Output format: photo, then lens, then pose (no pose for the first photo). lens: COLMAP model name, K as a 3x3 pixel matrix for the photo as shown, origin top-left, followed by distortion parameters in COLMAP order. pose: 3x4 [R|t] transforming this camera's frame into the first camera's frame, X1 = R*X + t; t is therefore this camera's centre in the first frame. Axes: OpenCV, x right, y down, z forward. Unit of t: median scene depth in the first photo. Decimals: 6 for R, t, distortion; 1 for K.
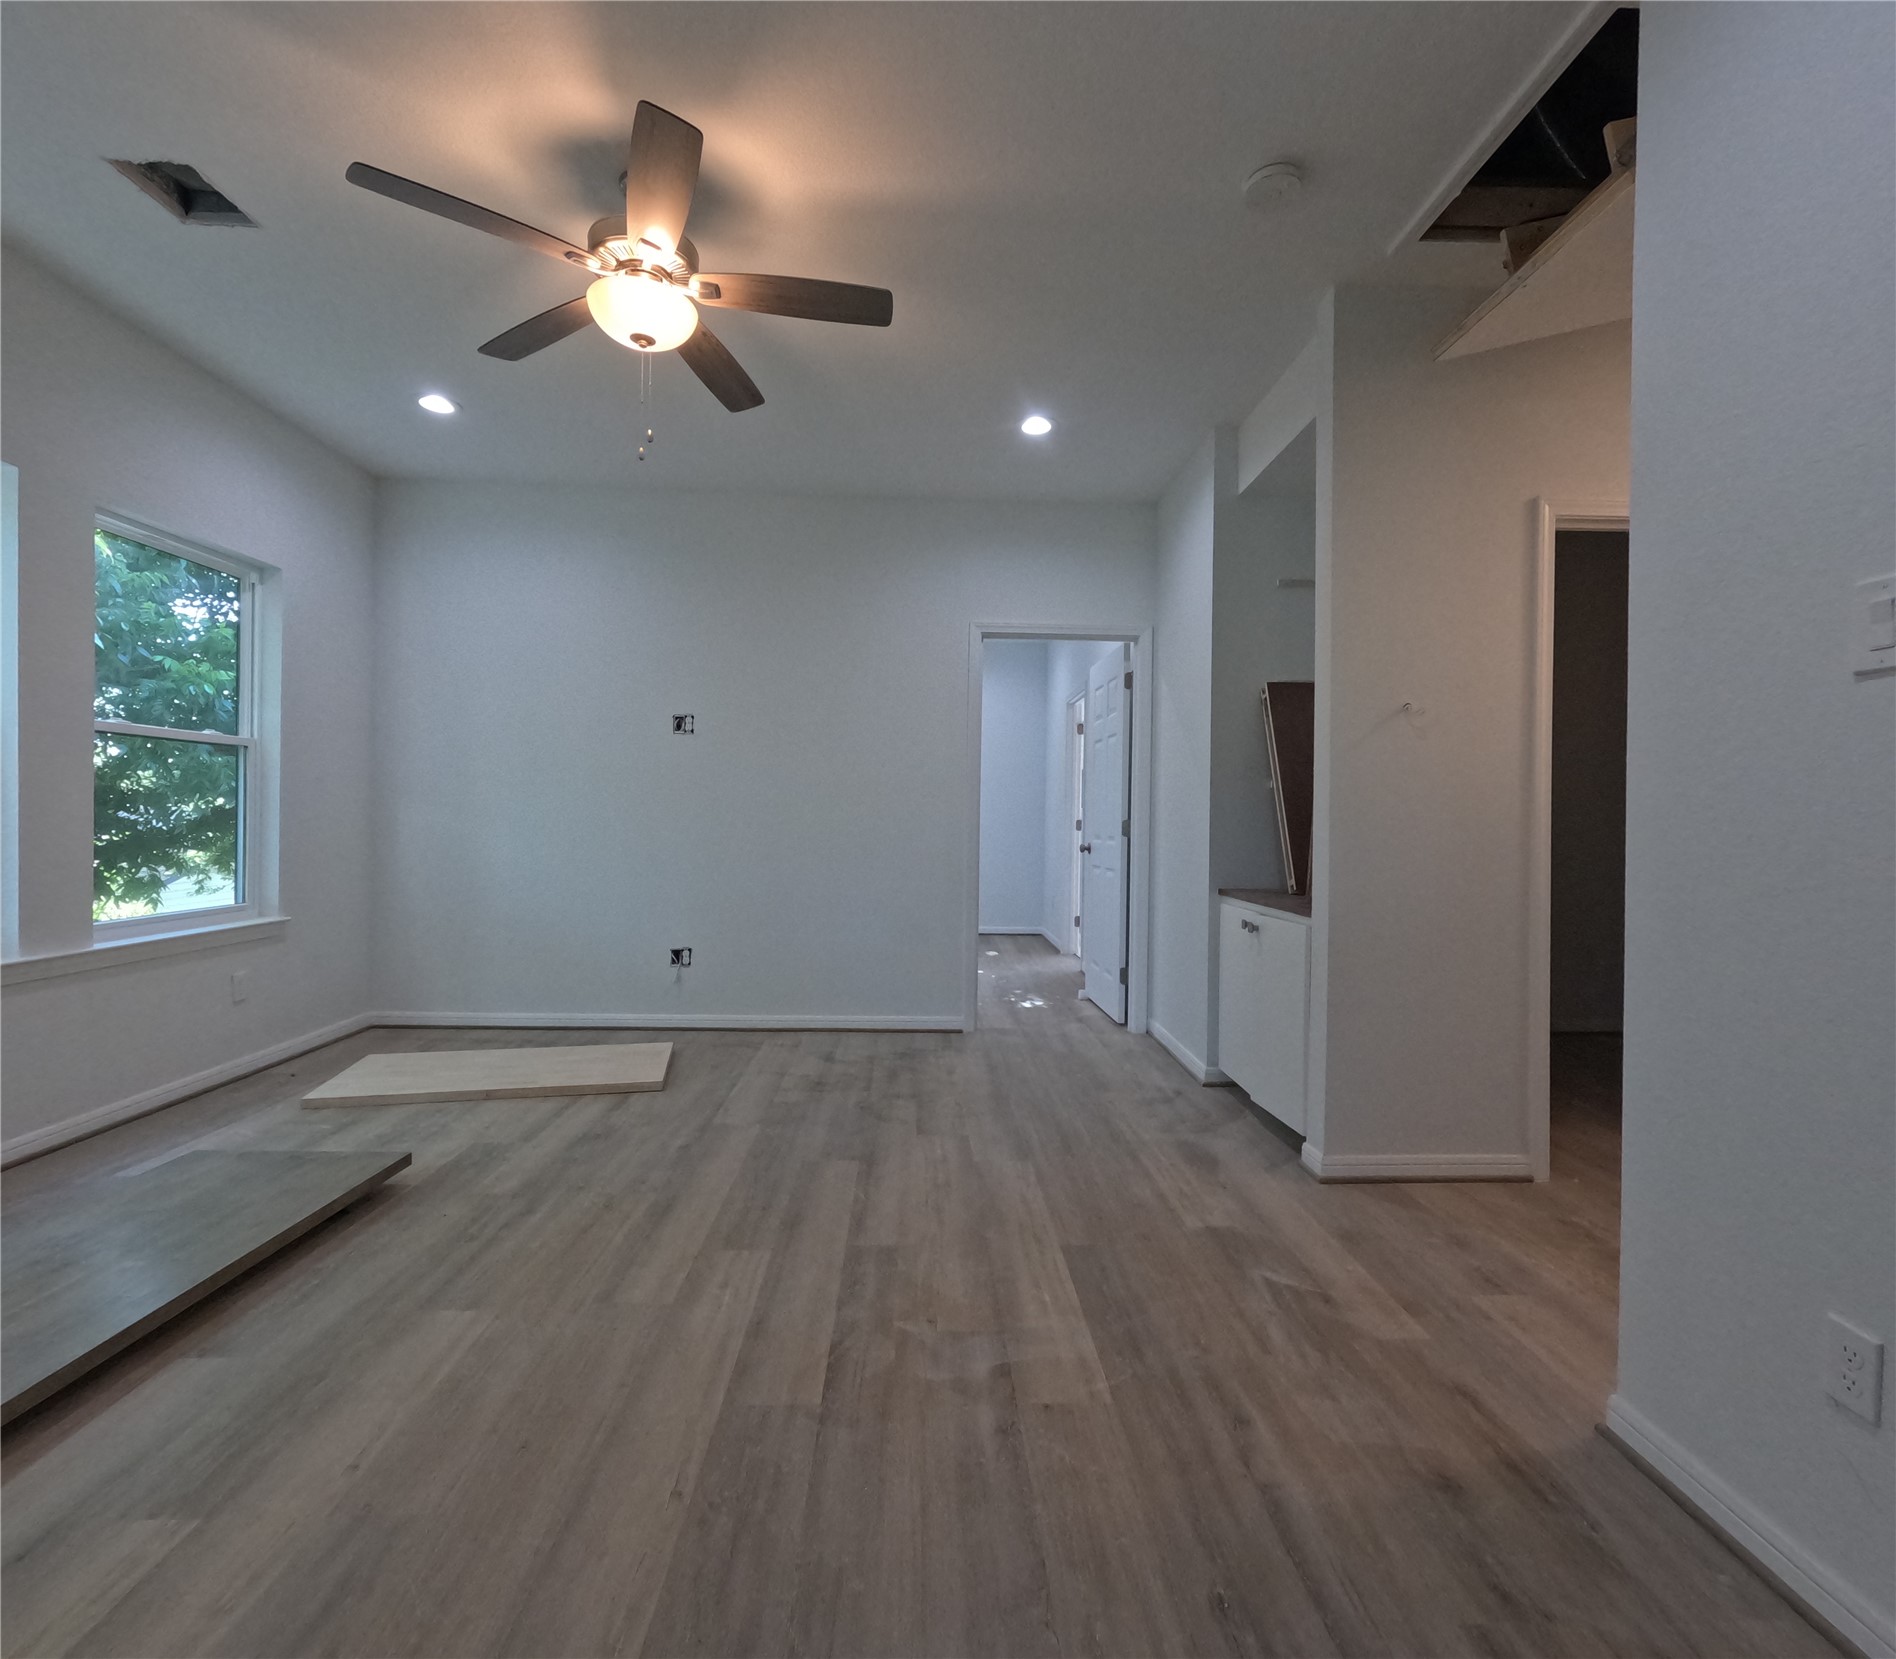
lens RADIAL K [[907.0, 0, 947.1], [0, 907.0, 832.2], [0, 0, 1]] dist [-0.003286, 0.002449]
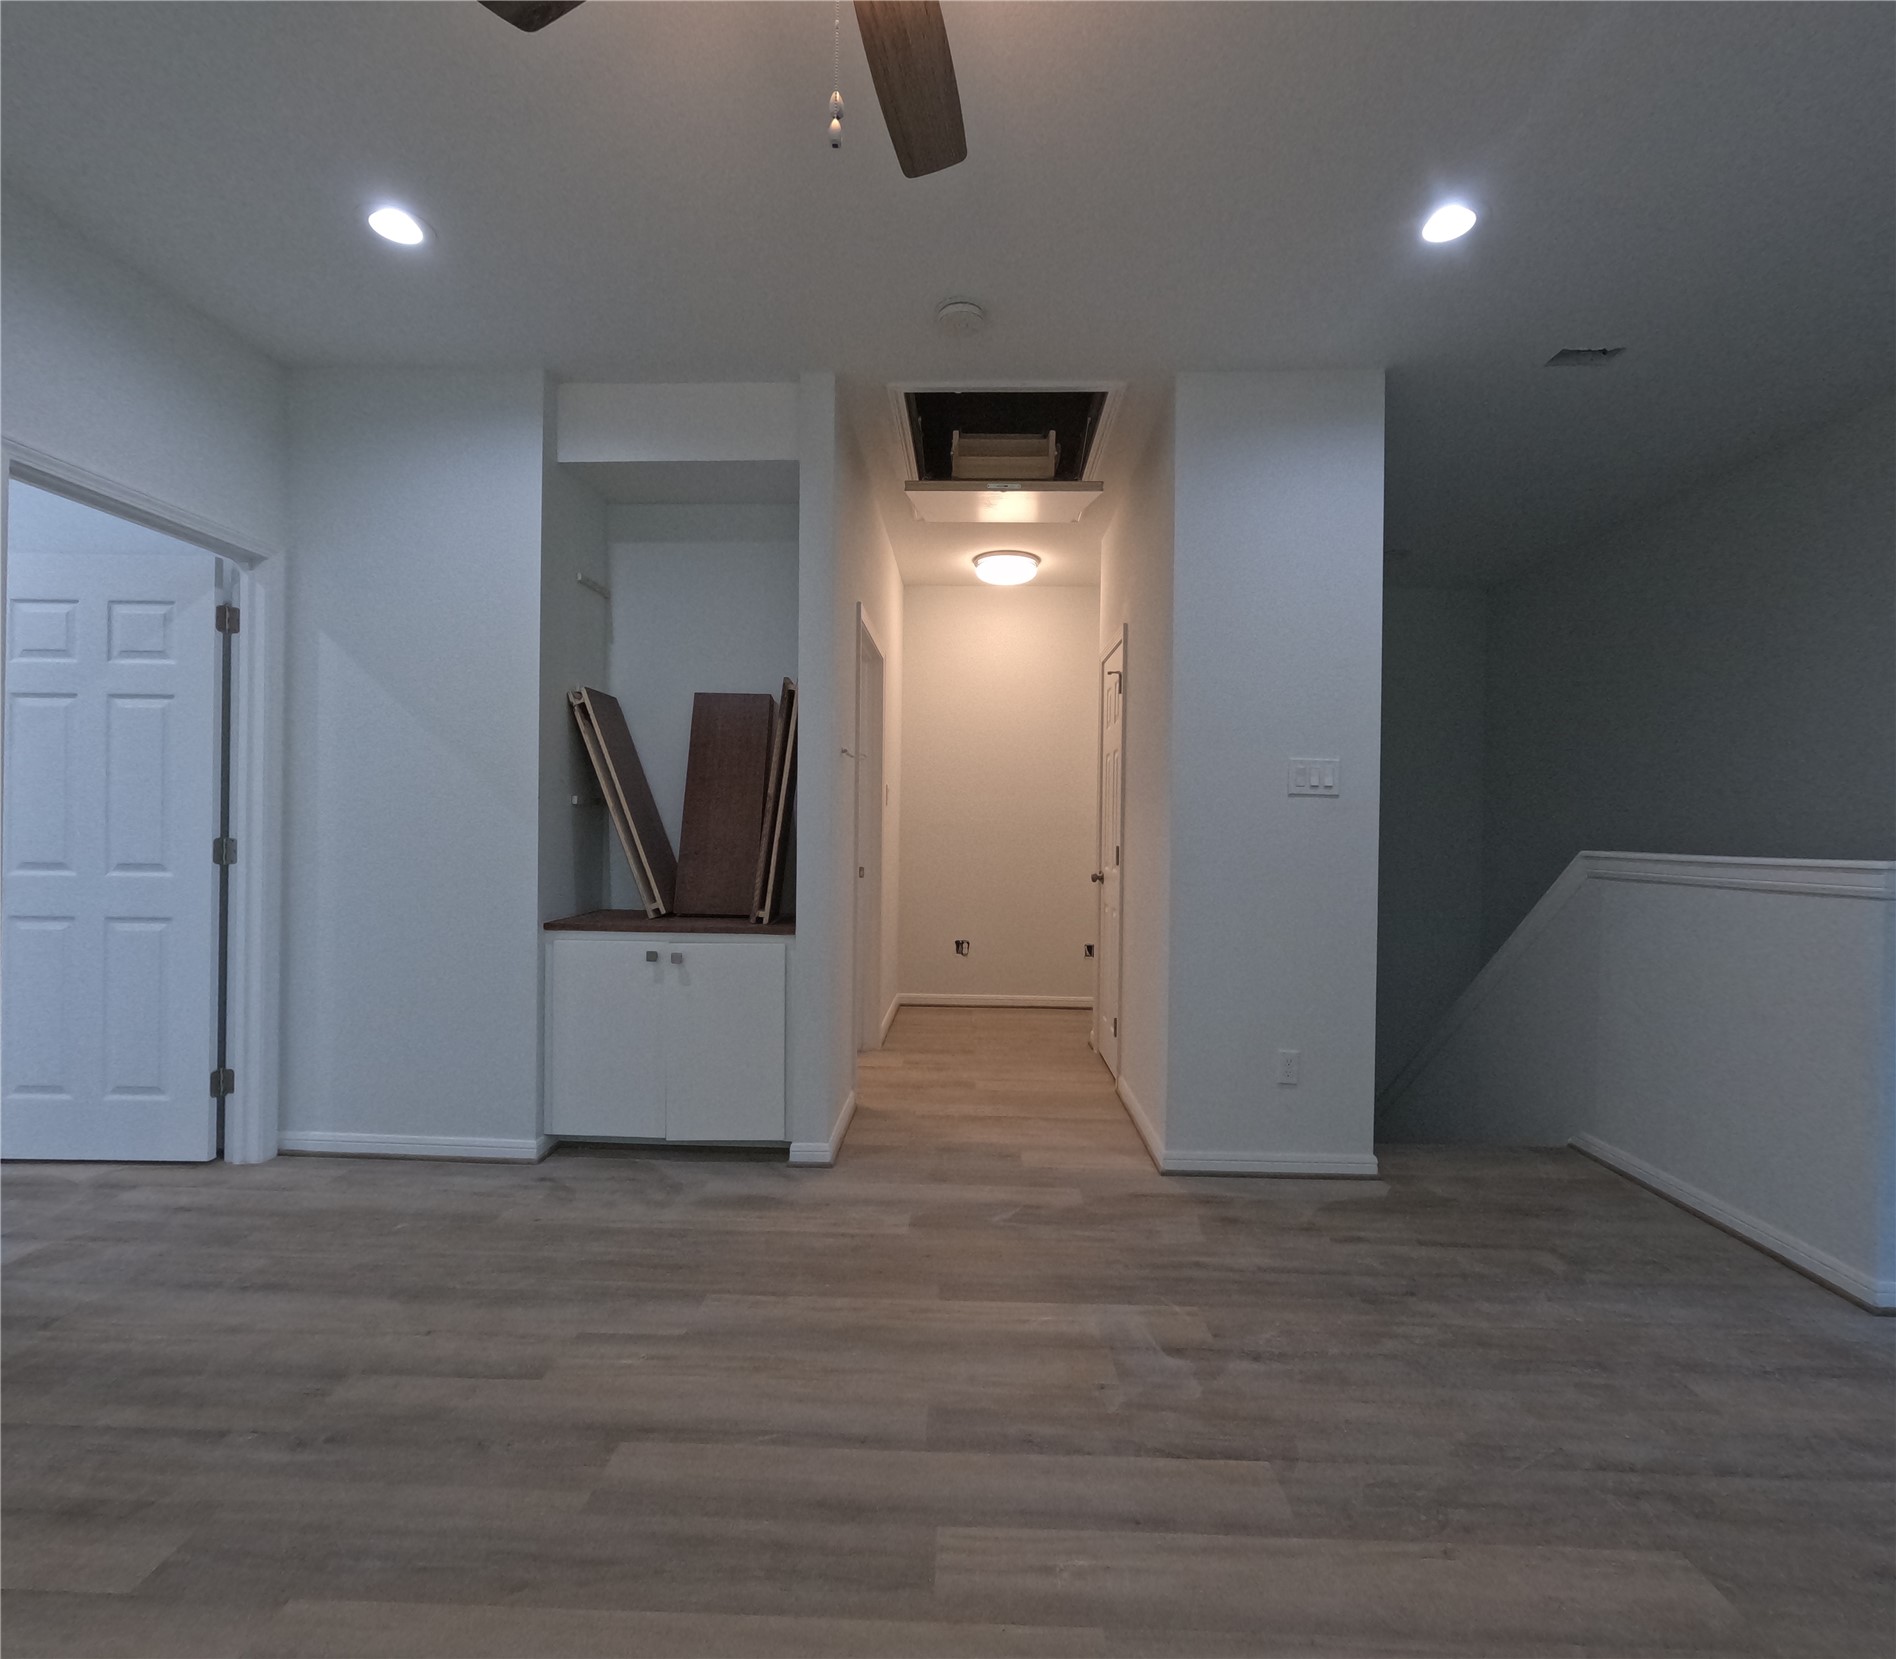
lens RADIAL K [[907.0, 0, 950.1], [0, 907.0, 827.2], [0, 0, 1]] dist [-0.003286, 0.002449]
pose [[0.067375, -0.012007, 0.997655, -0.797792], [-0.000012, 0.999928, 0.012035, -0.056366], [-0.997728, -0.000822, 0.067370, 0.887779]]
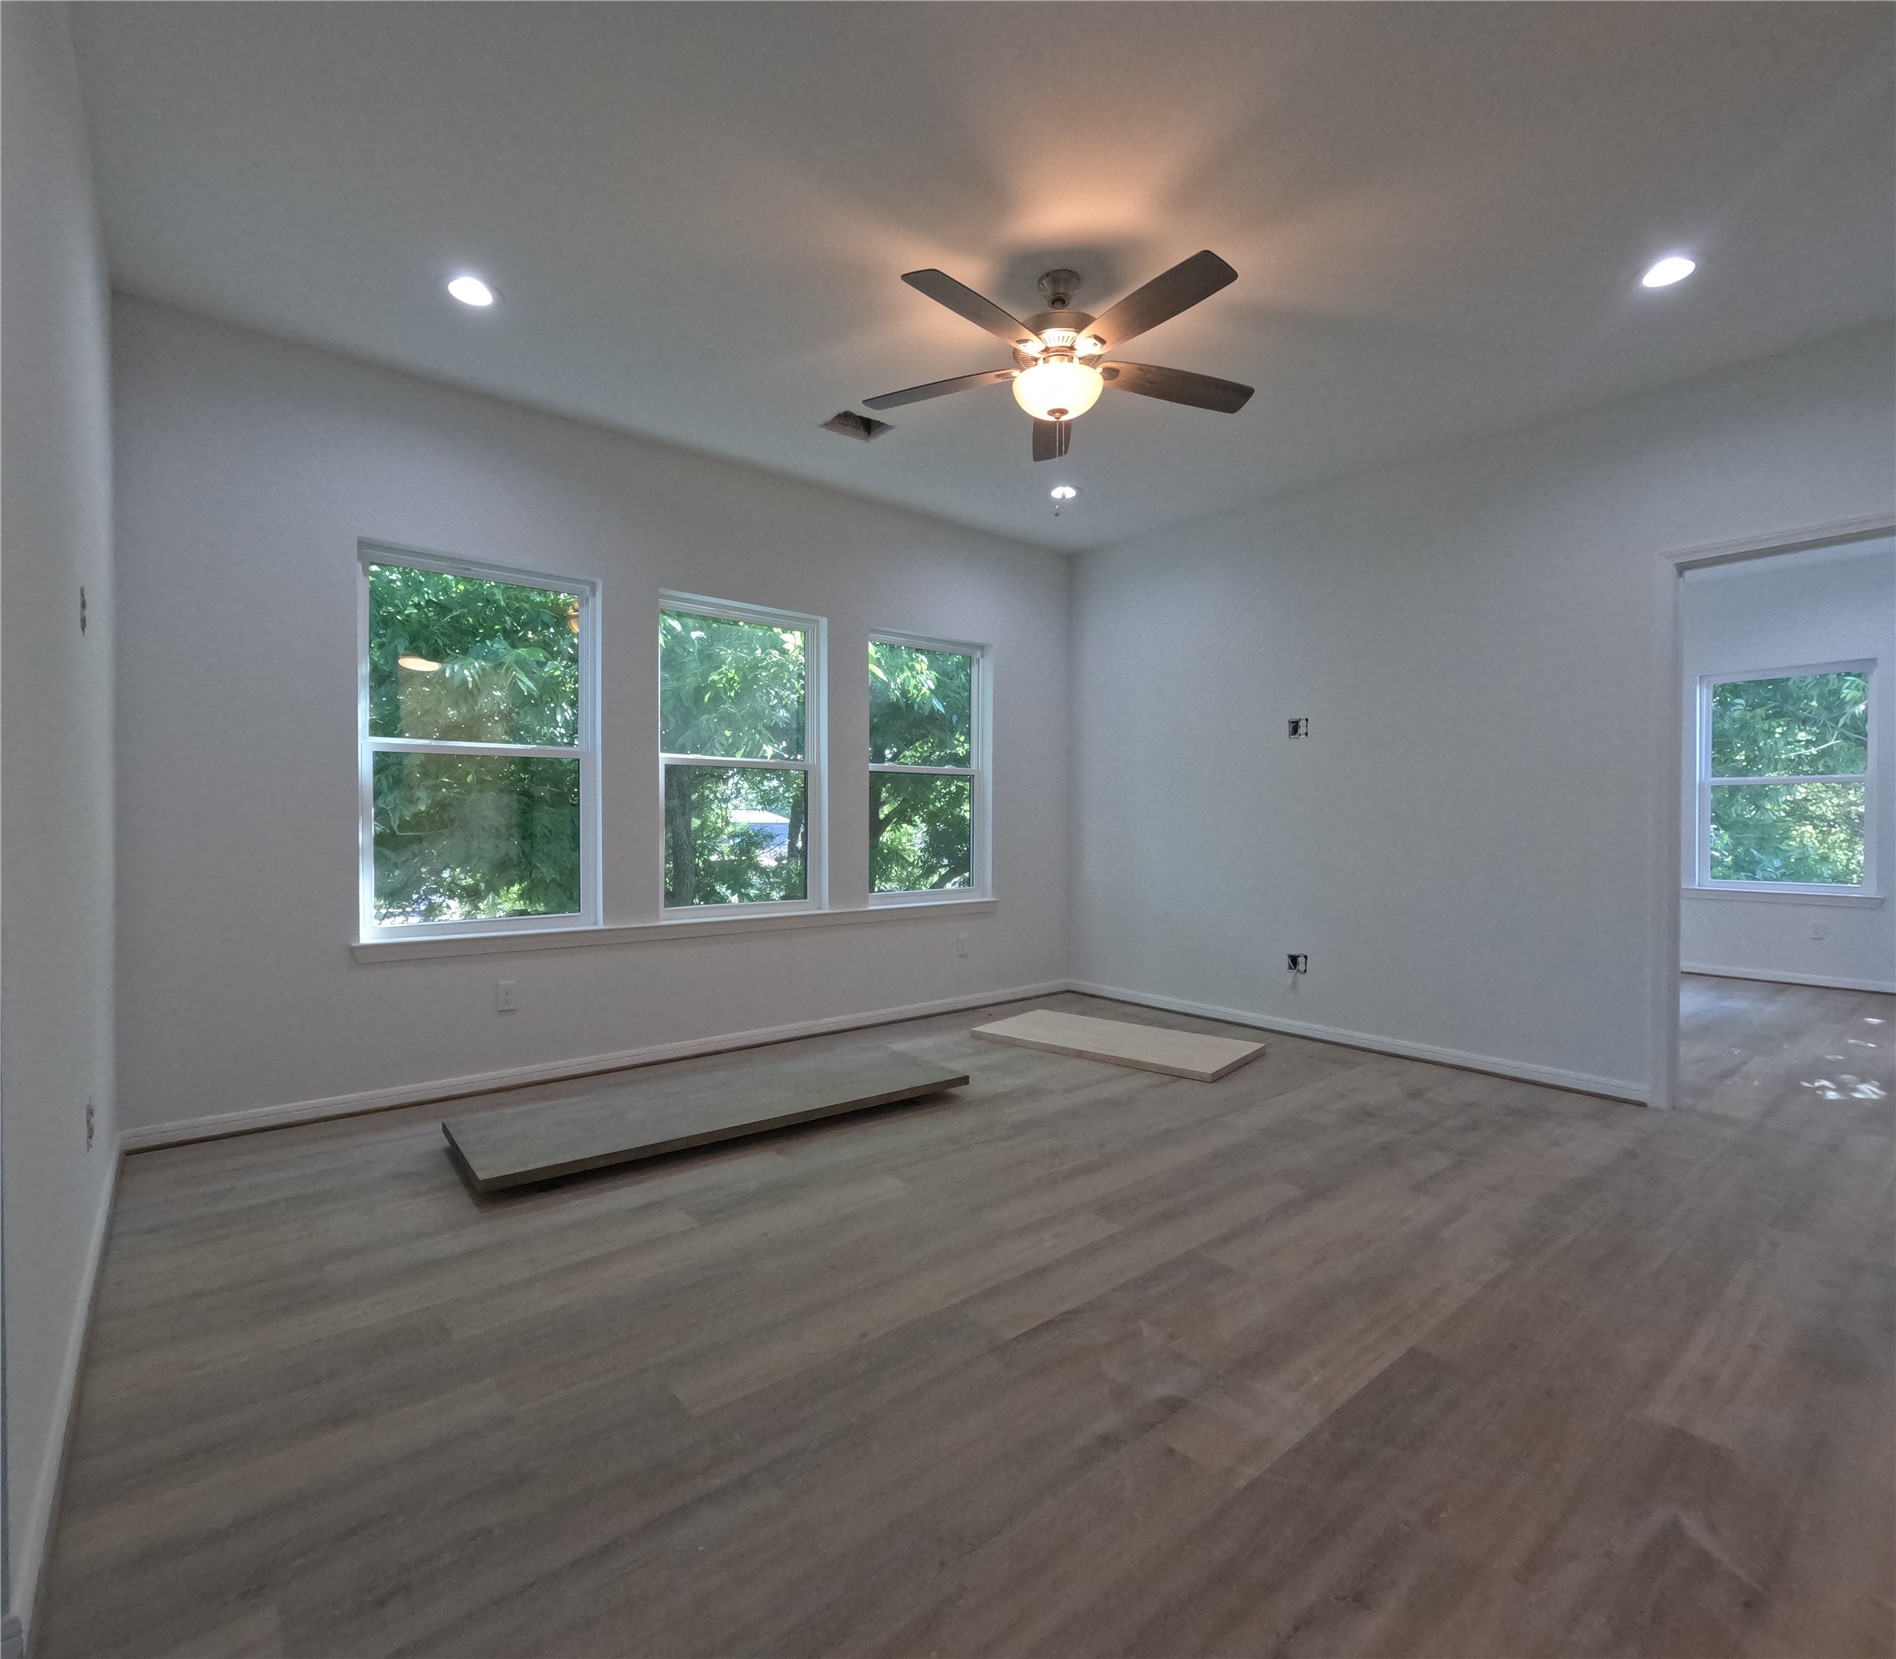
lens RADIAL K [[907.0, 0, 948.5], [0, 907.0, 835.7], [0, 0, 1]] dist [-0.003286, 0.002449]
pose [[0.612794, -0.000228, -0.790243, 0.488166], [-0.003537, 0.999989, -0.003031, 0.005198], [0.790235, 0.004653, 0.612787, 0.171744]]
